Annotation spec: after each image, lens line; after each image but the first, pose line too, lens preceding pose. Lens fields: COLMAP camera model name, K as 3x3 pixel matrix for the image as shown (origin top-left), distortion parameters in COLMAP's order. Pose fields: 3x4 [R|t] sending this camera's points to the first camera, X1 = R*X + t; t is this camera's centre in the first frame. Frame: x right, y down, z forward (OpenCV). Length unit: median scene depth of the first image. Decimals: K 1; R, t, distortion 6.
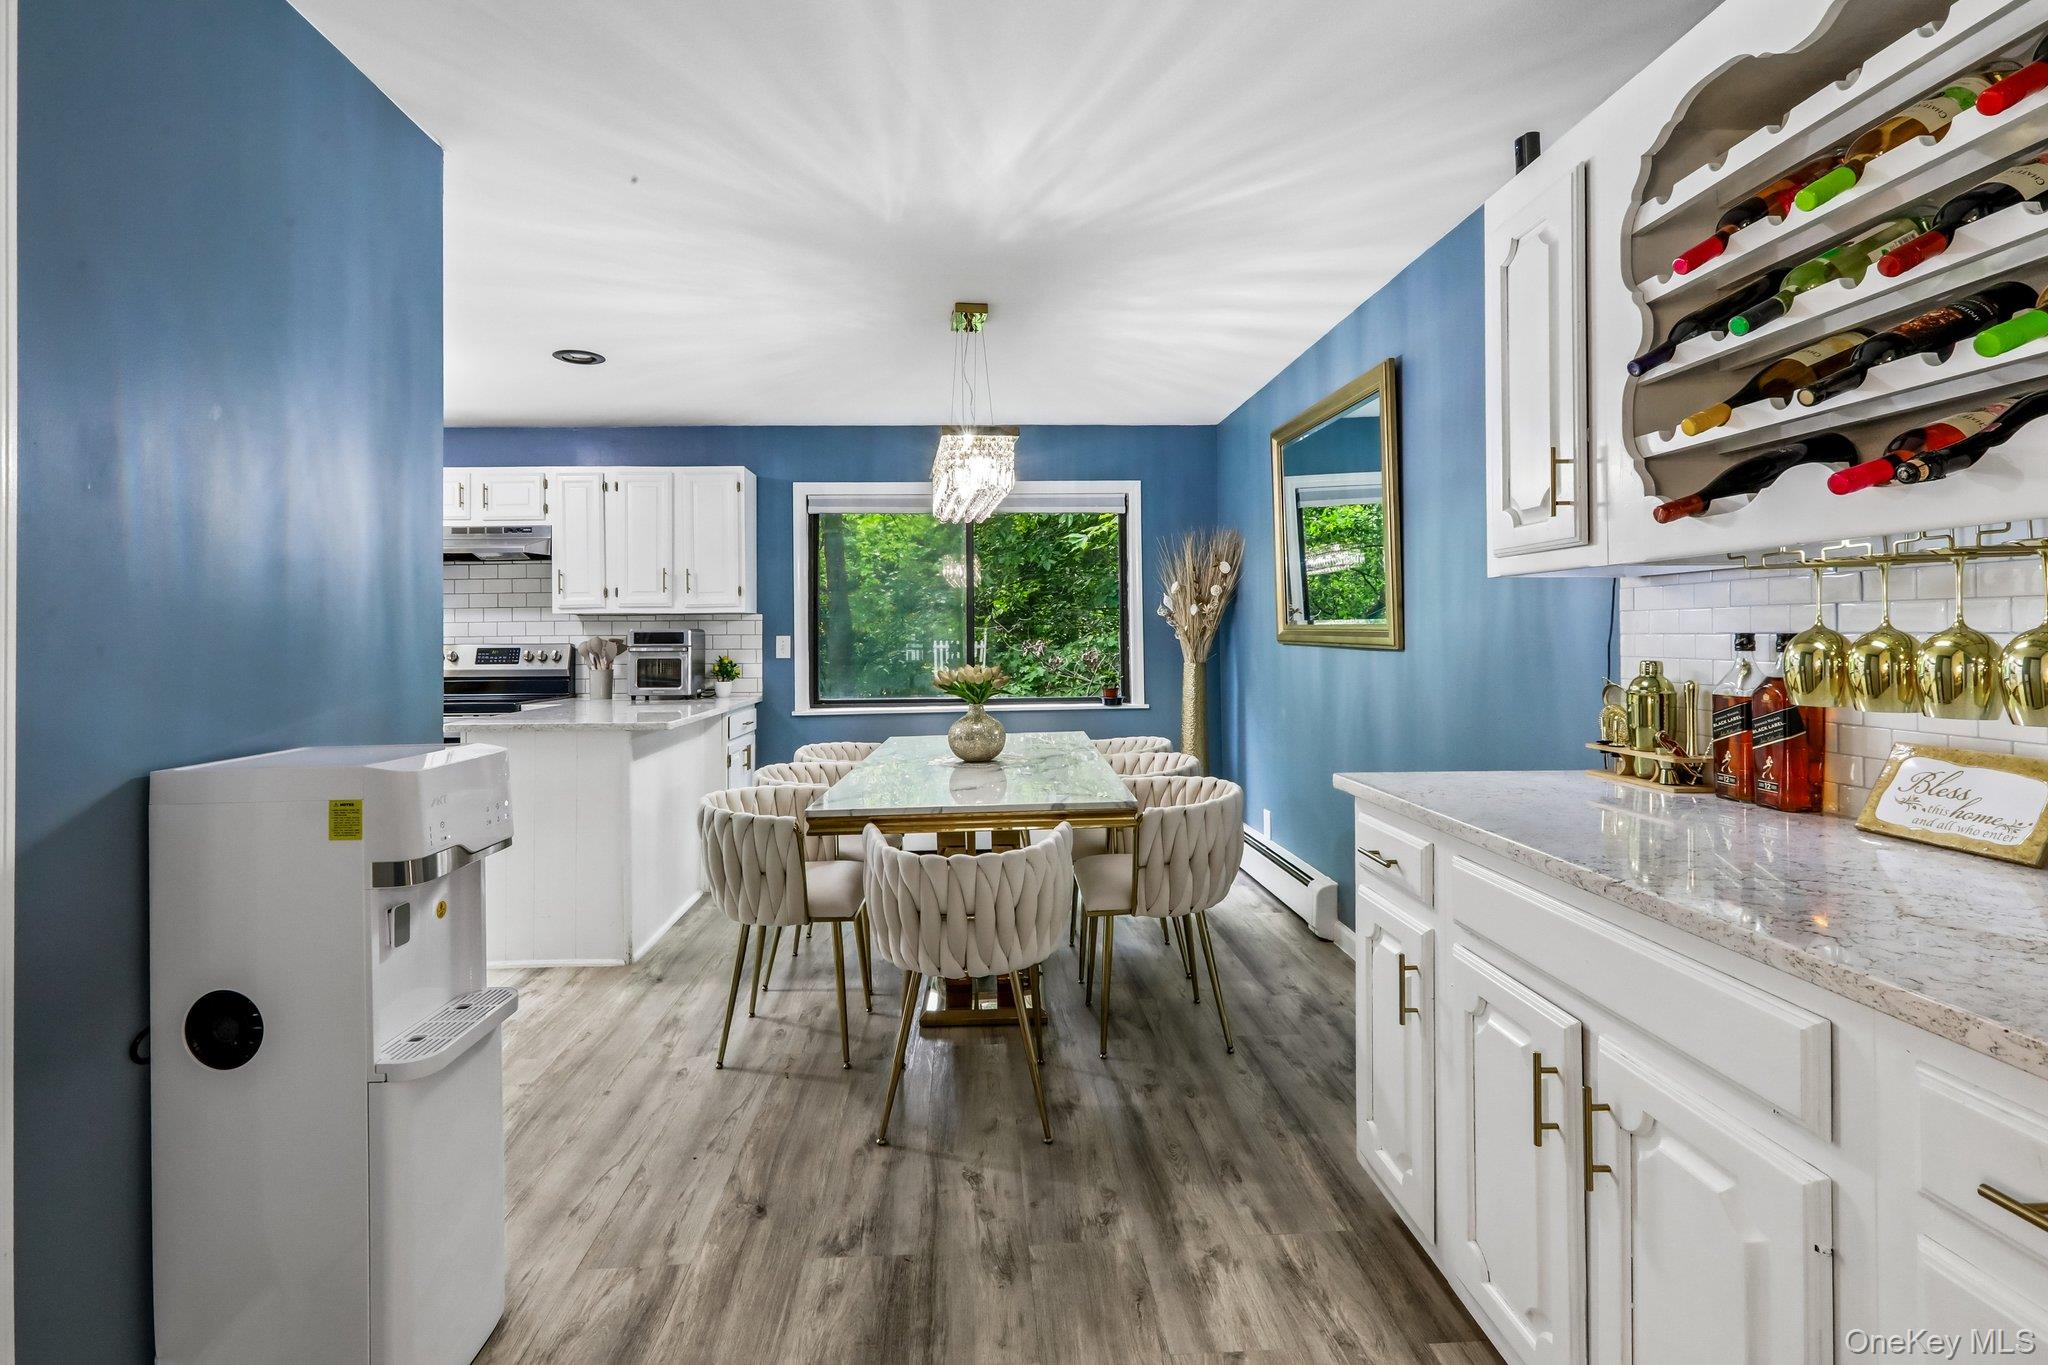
lens RADIAL K [[937.2, 0, 1005.5], [0, 937.2, 639.1], [0, 0, 1]] dist [-0.001782, 0.002575]
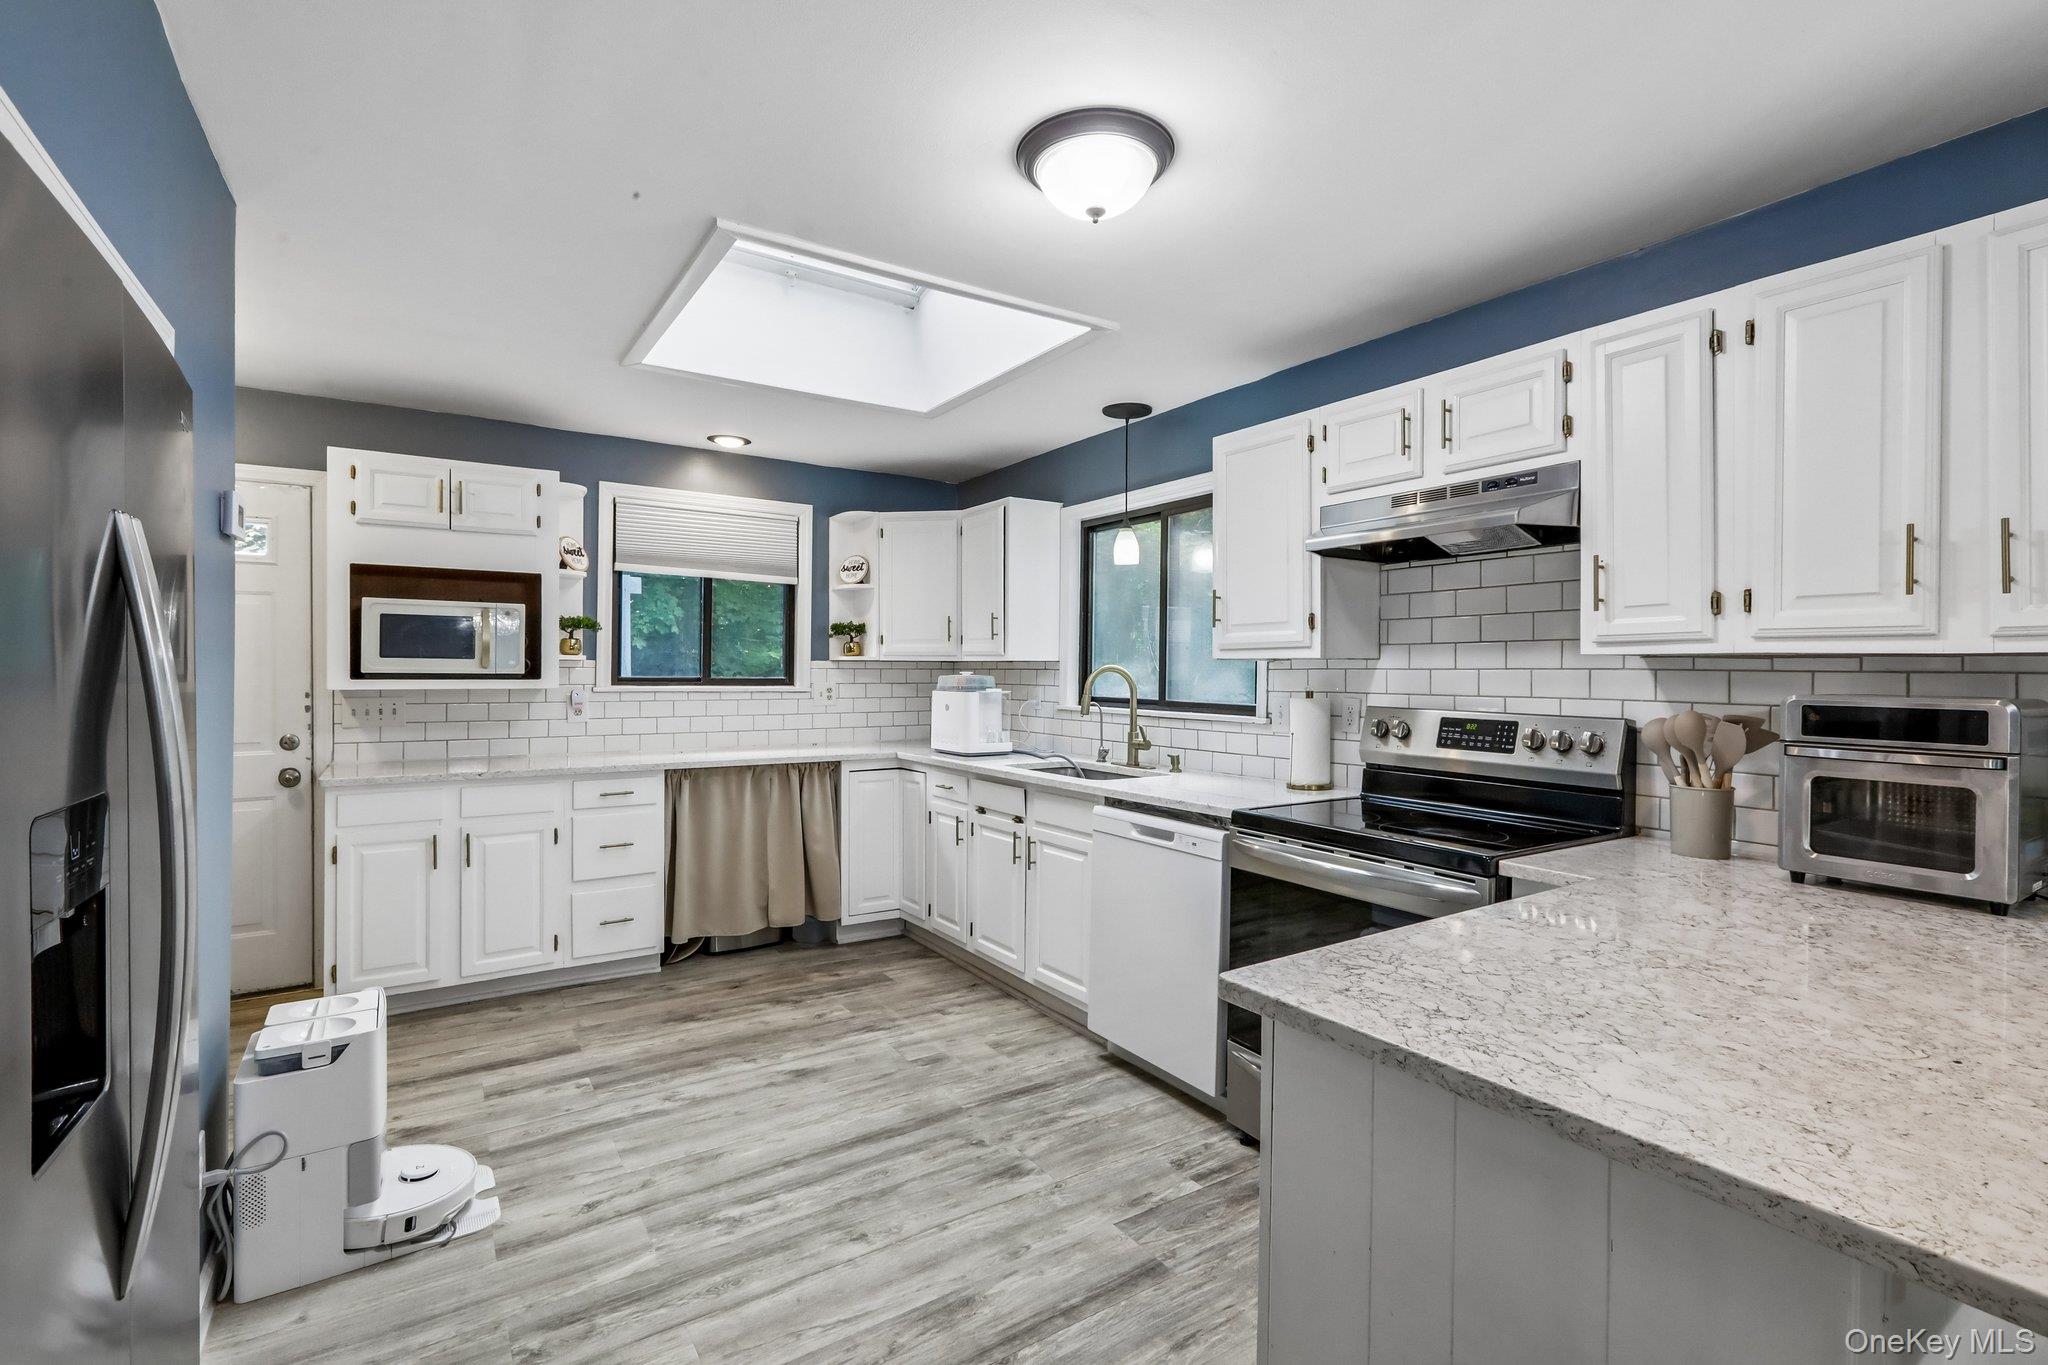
lens RADIAL K [[937.2, 0, 1028.8], [0, 937.2, 657.6], [0, 0, 1]] dist [-0.001782, 0.002575]
pose [[0.519926, 0.002472, -0.854208, -0.230394], [-0.010153, 0.999943, -0.003286, -0.021087], [0.854151, 0.010381, 0.519921, 0.525341]]
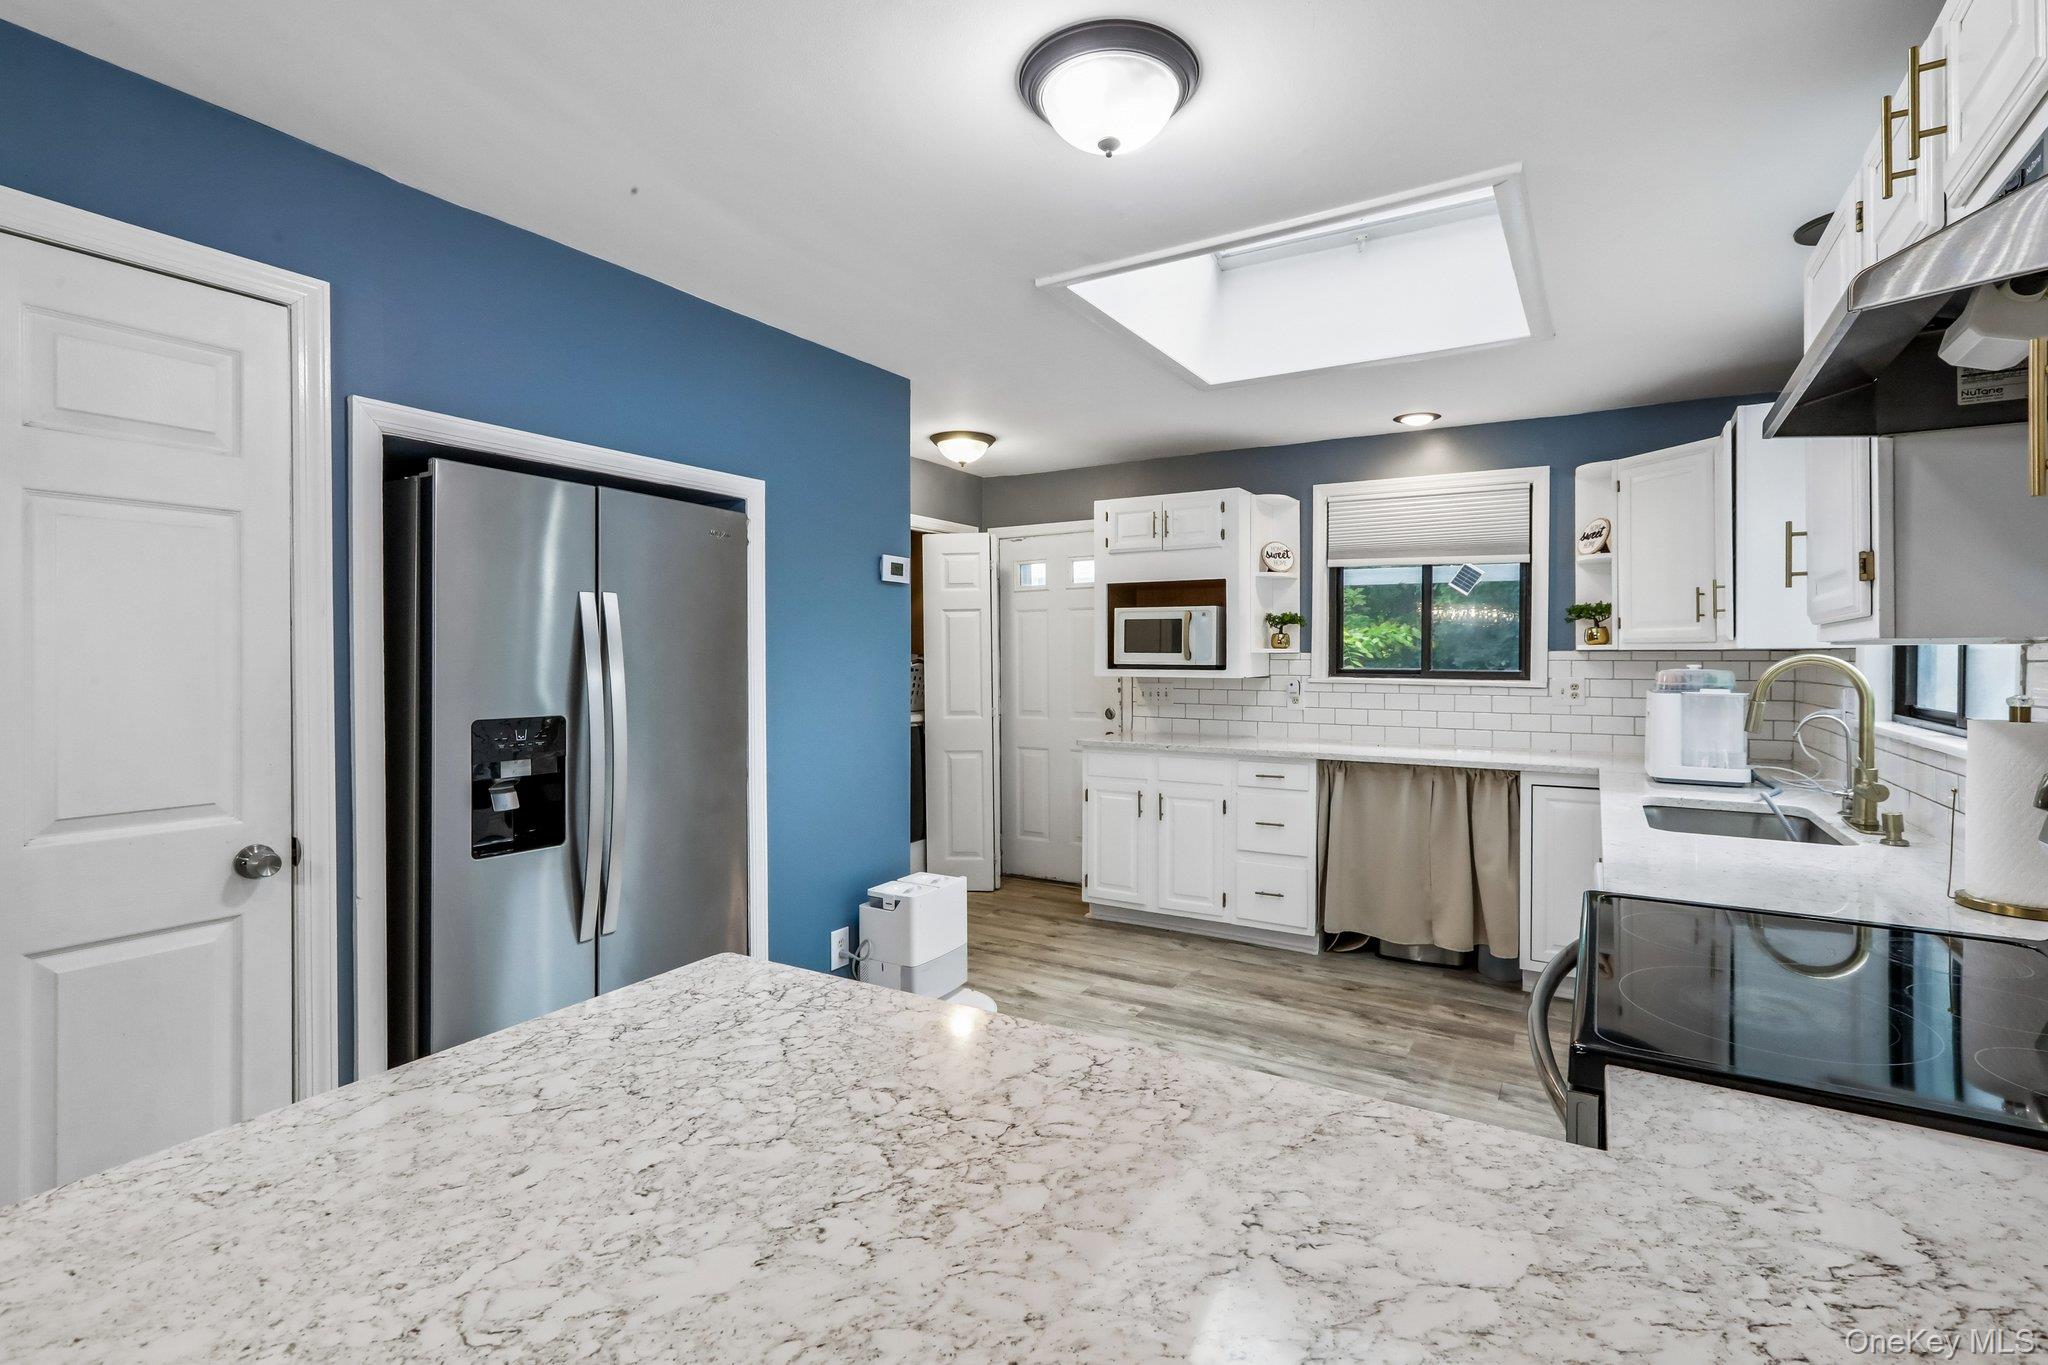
lens RADIAL K [[937.2, 0, 1017.4], [0, 937.2, 642.9], [0, 0, 1]] dist [-0.001782, 0.002575]
pose [[-0.549572, -0.003164, -0.835440, -0.242854], [0.004077, 0.999971, -0.006468, -0.022304], [0.835436, -0.006961, -0.549543, 0.911046]]
